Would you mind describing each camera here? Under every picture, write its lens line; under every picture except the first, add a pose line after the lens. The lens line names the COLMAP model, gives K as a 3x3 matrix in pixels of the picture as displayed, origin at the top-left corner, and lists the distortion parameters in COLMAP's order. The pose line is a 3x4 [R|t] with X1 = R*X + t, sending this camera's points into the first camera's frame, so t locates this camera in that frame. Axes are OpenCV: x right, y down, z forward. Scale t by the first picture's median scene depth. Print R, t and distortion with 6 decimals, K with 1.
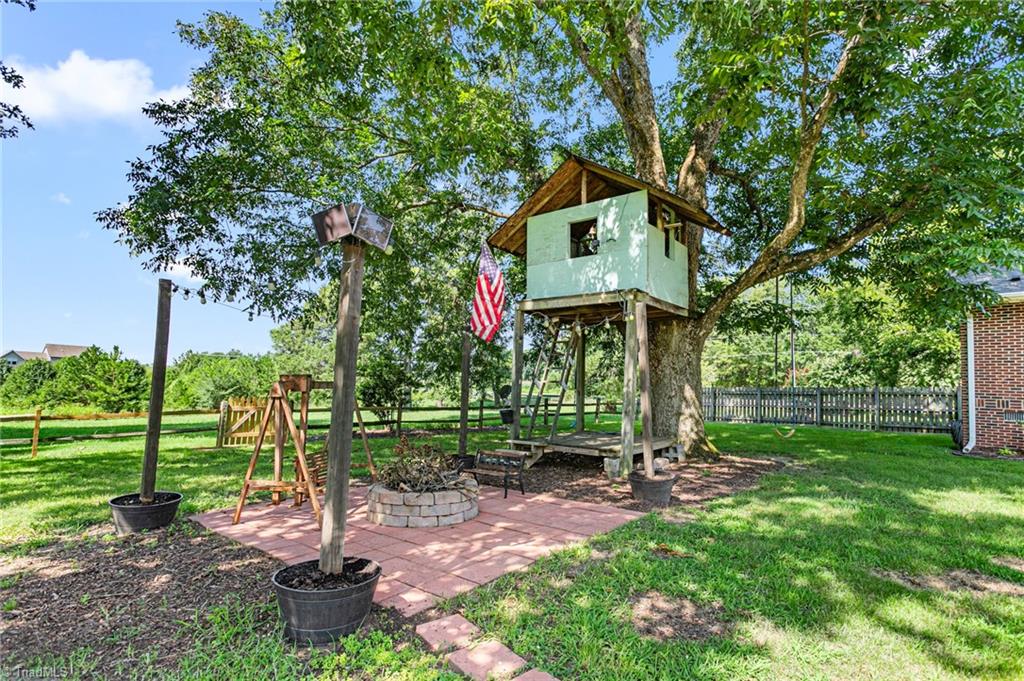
lens RADIAL K [[476.4, 0, 514.7], [0, 476.4, 351.7], [0, 0, 1]] dist [-0.000387, 0.000065]
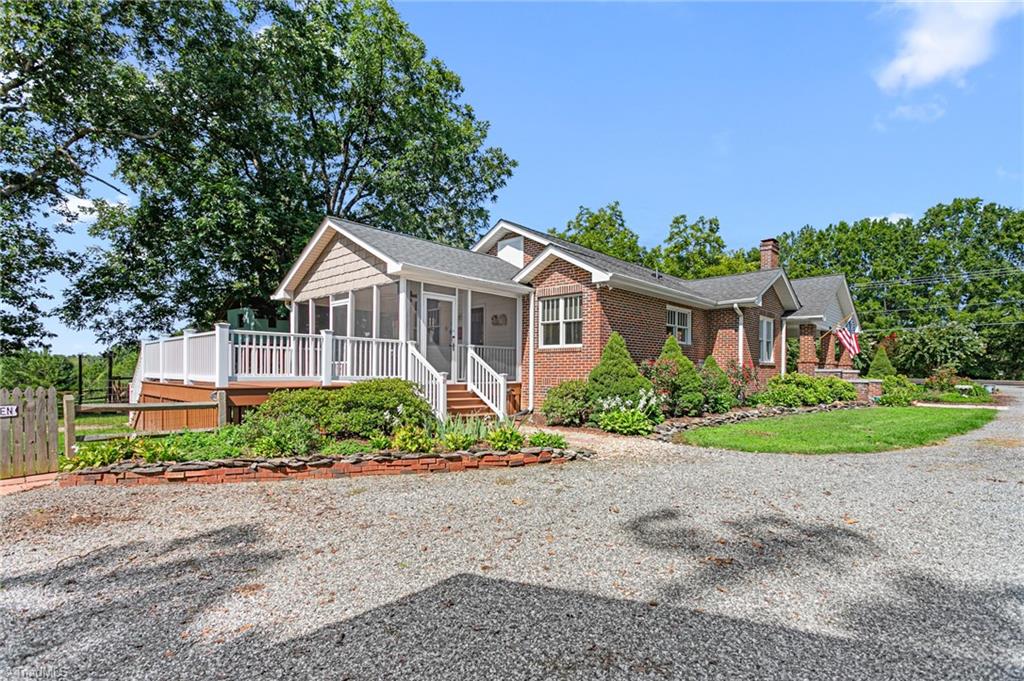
lens RADIAL K [[503.6, 0, 521.4], [0, 503.6, 358.8], [0, 0, 1]] dist [0.002791, 0.000444]
pose [[0.997258, -0.029795, 0.067744, 0.248463], [0.025743, 0.997872, 0.059910, -0.024207], [-0.069385, -0.058002, 0.995902, -0.324045]]
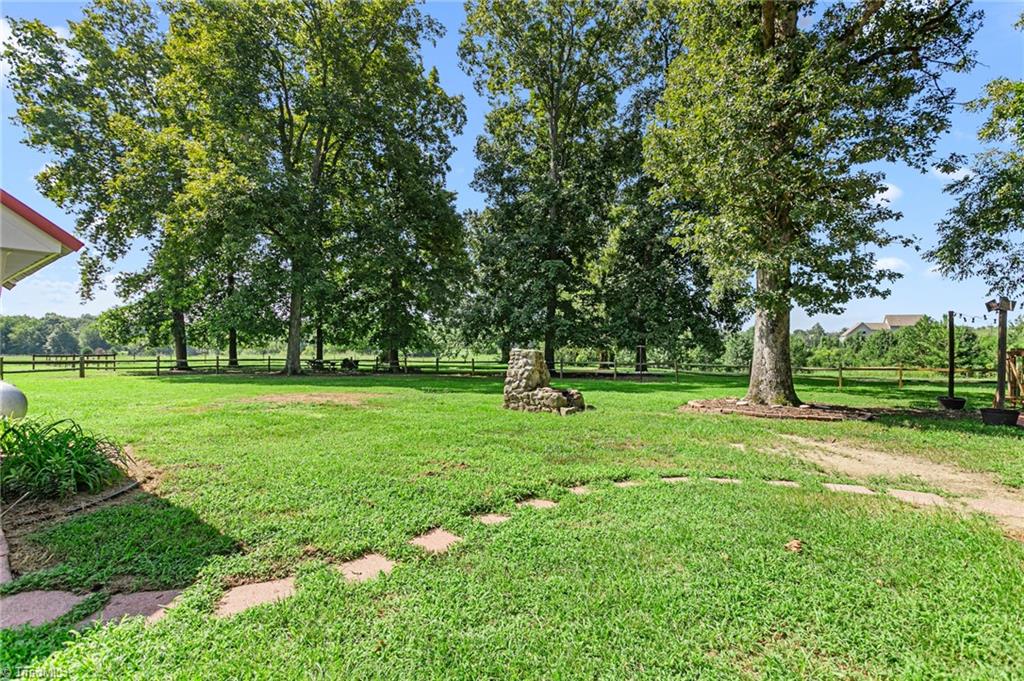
lens RADIAL K [[490.6, 0, 520.2], [0, 490.6, 338.1], [0, 0, 1]] dist [0.000289, -0.000568]
pose [[0.153600, -0.027823, -0.987741, 0.124904], [0.073259, 0.997173, -0.016696, -0.011098], [0.985414, -0.069797, 0.155204, -0.140506]]
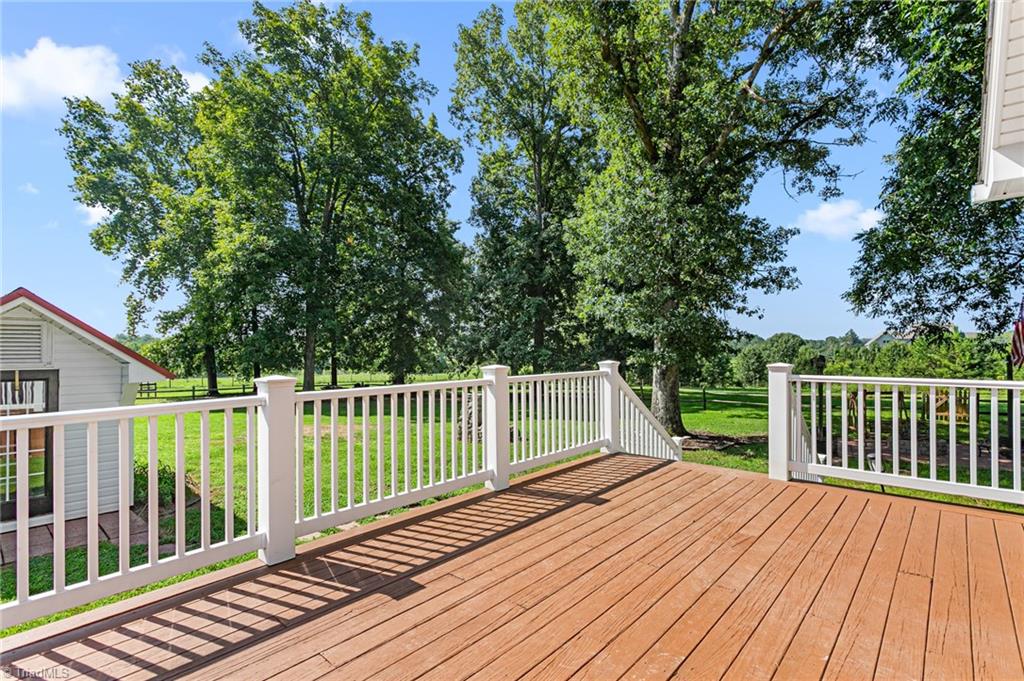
lens RADIAL K [[500.3, 0, 514.0], [0, 500.3, 346.8], [0, 0, 1]] dist [0.000925, -0.000317]
pose [[0.096048, -0.035153, -0.994756, 0.197248], [0.090162, 0.995575, -0.026477, -0.026465], [0.991285, -0.087147, 0.098792, -0.108630]]
